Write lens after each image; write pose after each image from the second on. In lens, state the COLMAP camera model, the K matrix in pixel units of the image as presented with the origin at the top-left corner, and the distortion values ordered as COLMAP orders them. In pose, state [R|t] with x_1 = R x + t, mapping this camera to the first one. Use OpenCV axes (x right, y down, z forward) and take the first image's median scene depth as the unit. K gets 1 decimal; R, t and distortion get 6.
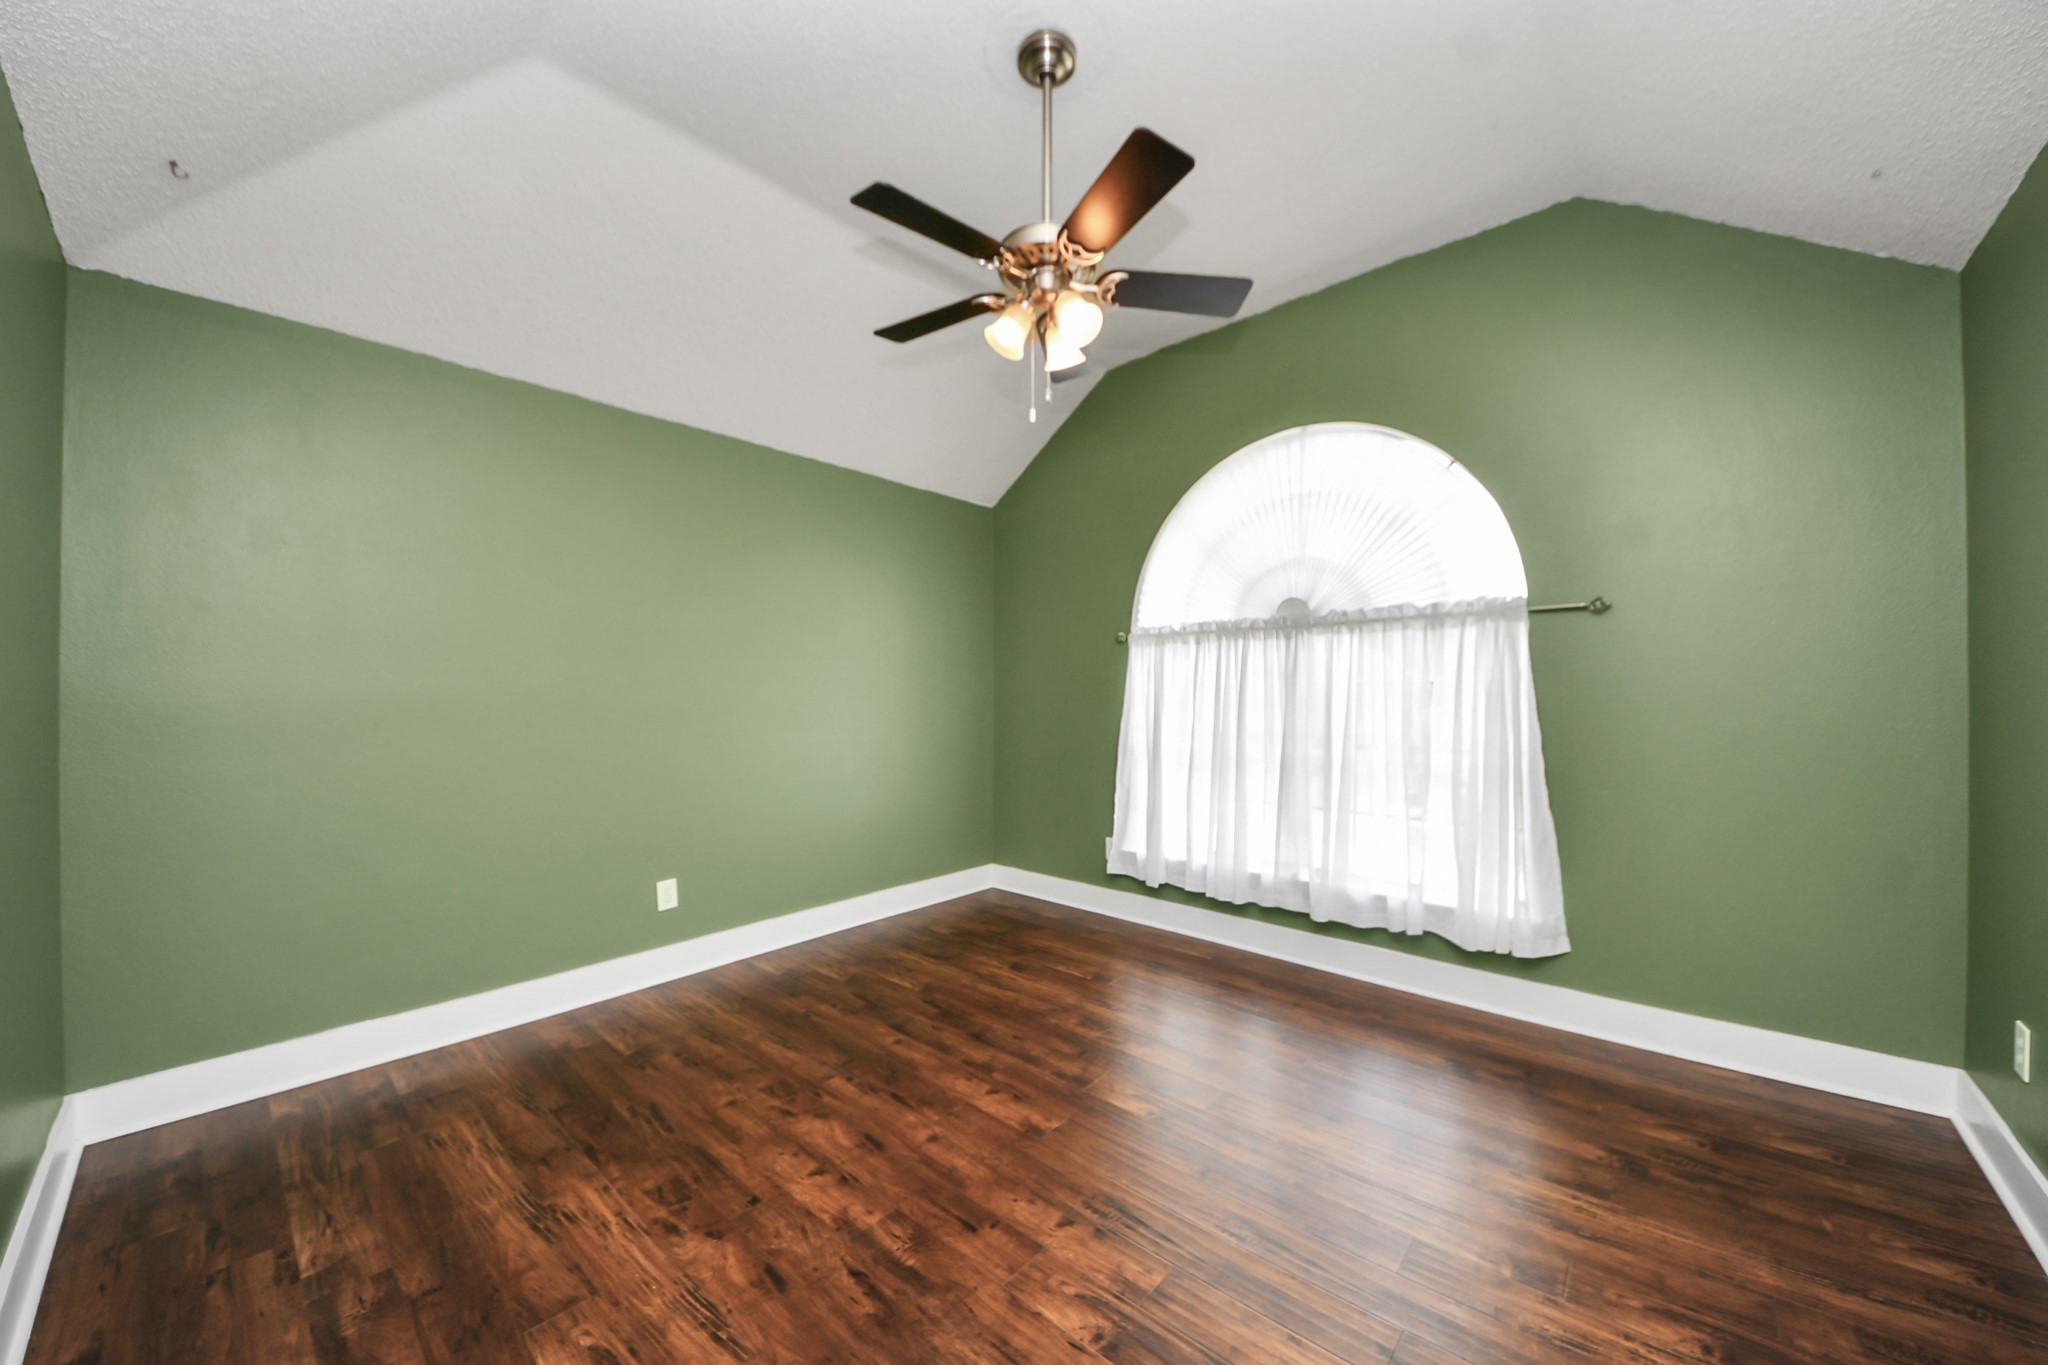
lens RADIAL K [[755.0, 0, 1034.6], [0, 755.0, 686.9], [0, 0, 1]] dist [0.019271, -0.009450]
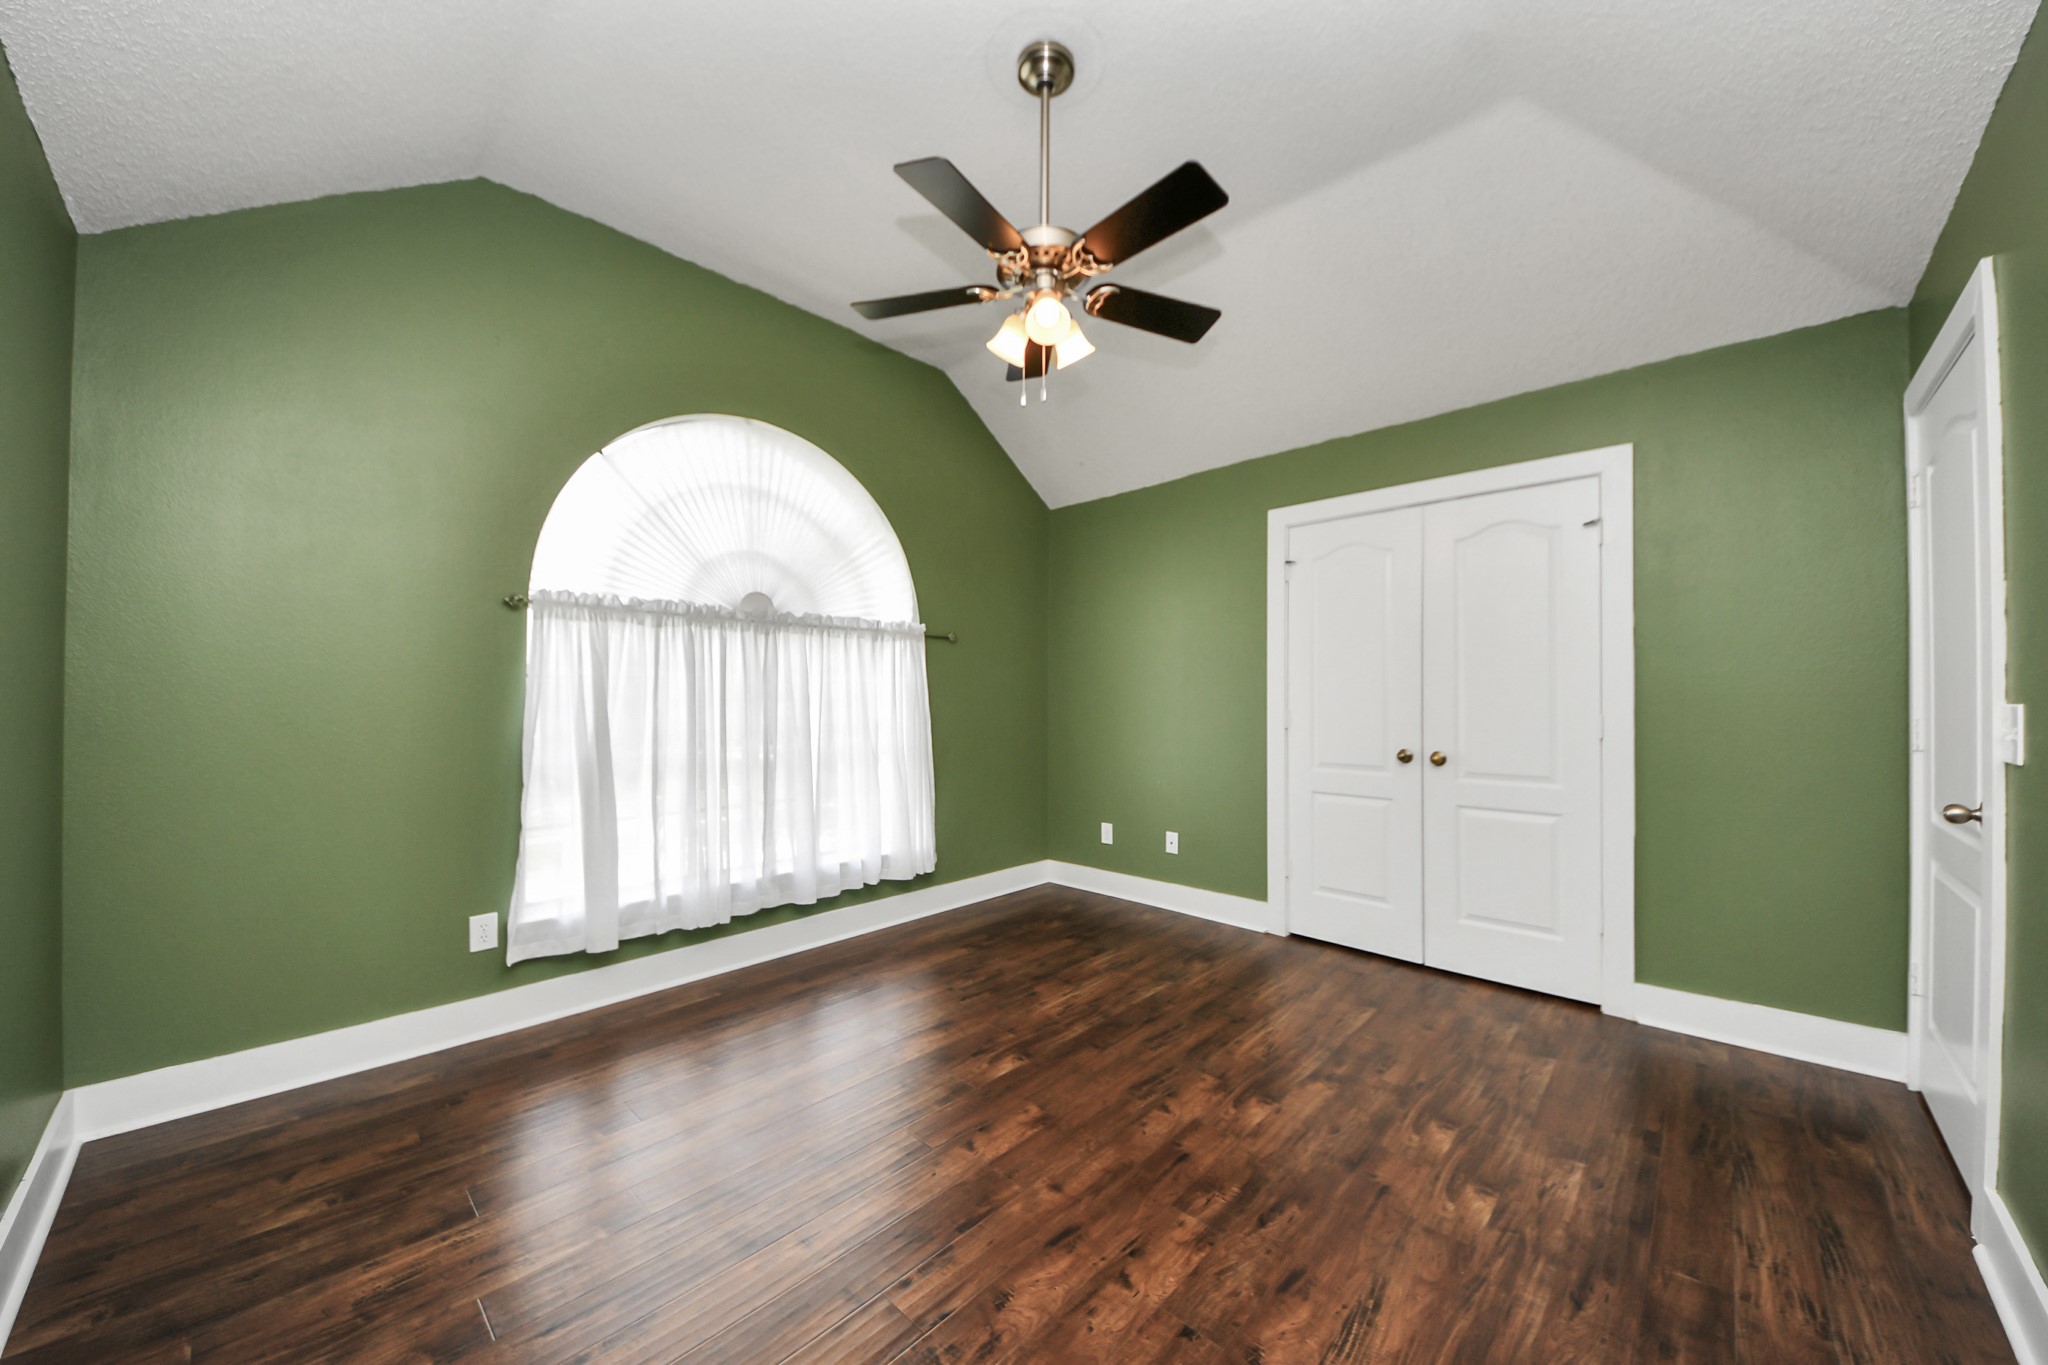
lens RADIAL K [[755.0, 0, 1025.8], [0, 755.0, 689.8], [0, 0, 1]] dist [0.019271, -0.009450]
pose [[-0.000412, 0.017096, 0.999854, -0.963223], [-0.010822, 0.999795, -0.017099, 0.032635], [-0.999941, -0.010828, -0.000227, 0.980236]]
